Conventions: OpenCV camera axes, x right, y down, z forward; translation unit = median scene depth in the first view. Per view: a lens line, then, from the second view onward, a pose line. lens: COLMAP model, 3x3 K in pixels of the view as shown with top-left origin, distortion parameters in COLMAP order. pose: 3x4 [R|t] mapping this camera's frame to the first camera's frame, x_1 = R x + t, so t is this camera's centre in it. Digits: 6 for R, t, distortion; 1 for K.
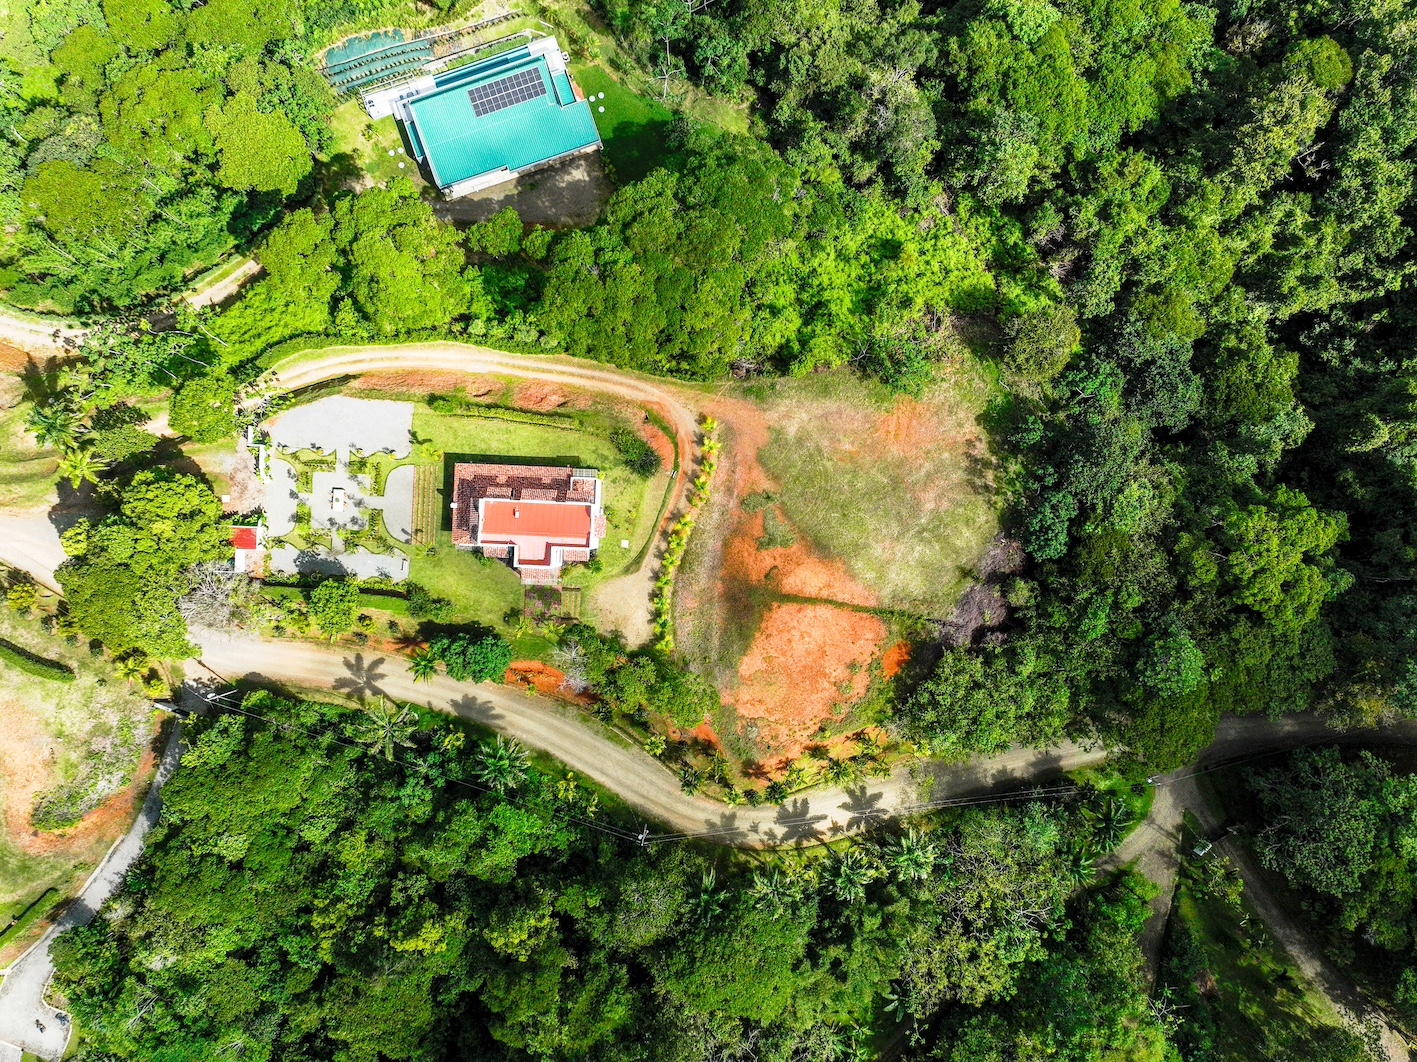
lens RADIAL K [[994.9, 0, 699.5], [0, 994.9, 529.1], [0, 0, 1]] dist [0.010490, 0.004114]
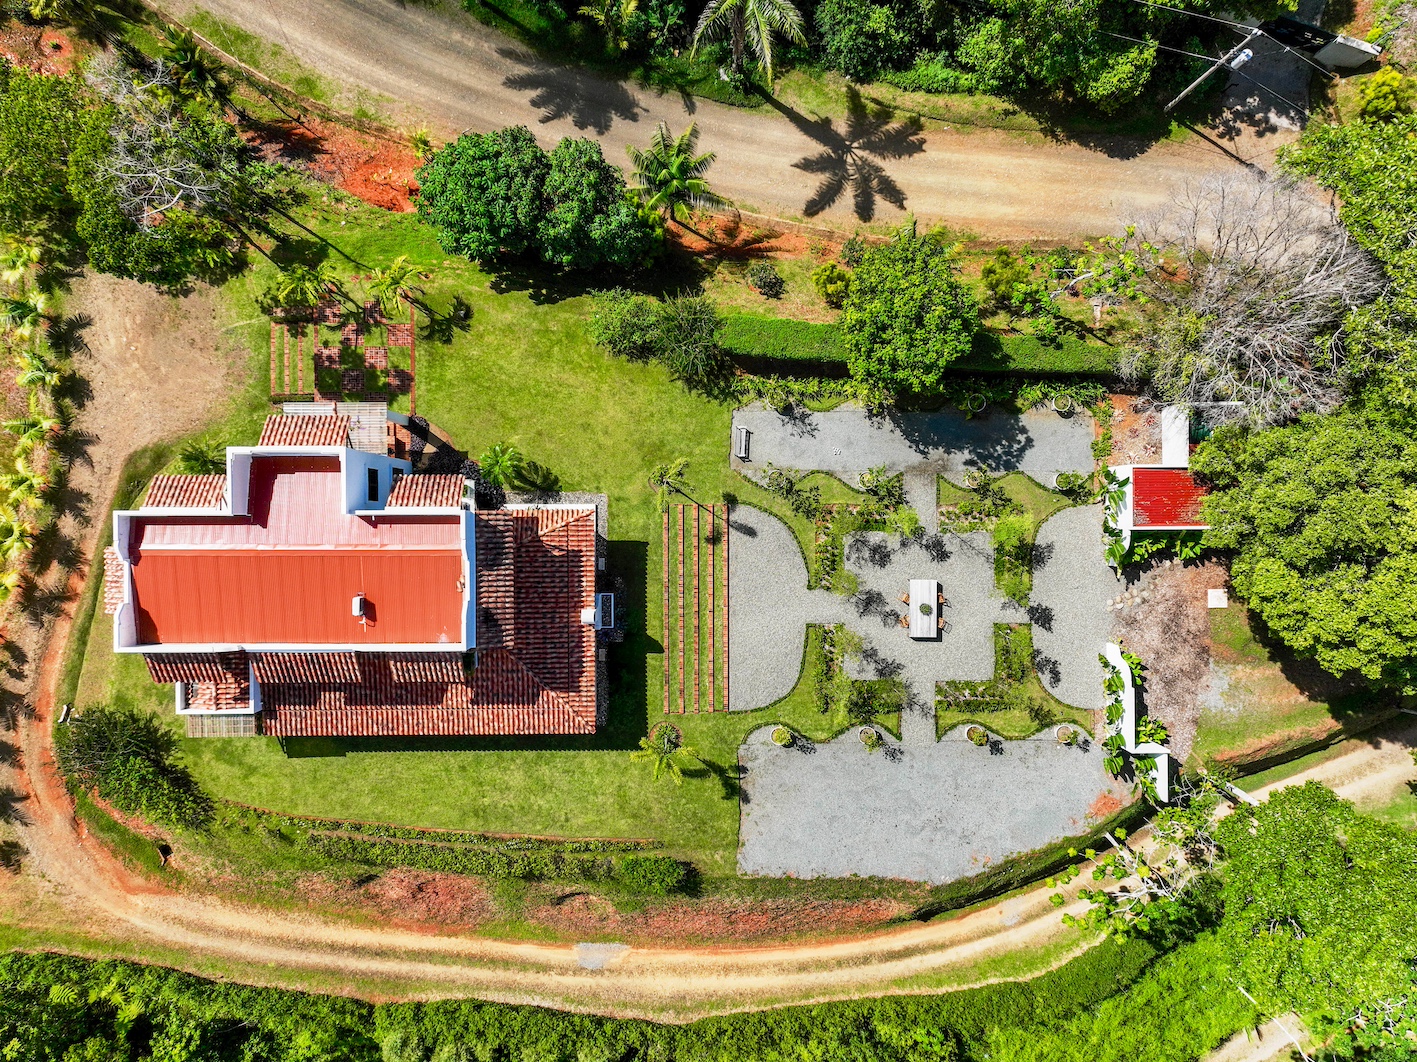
lens RADIAL K [[994.9, 0, 699.7], [0, 994.9, 529.0], [0, 0, 1]] dist [0.010490, 0.004114]
pose [[-0.998837, 0.045070, -0.017132, -0.272184], [-0.044973, -0.998970, -0.006004, 0.007298], [-0.017385, -0.005227, 0.999835, 0.622717]]
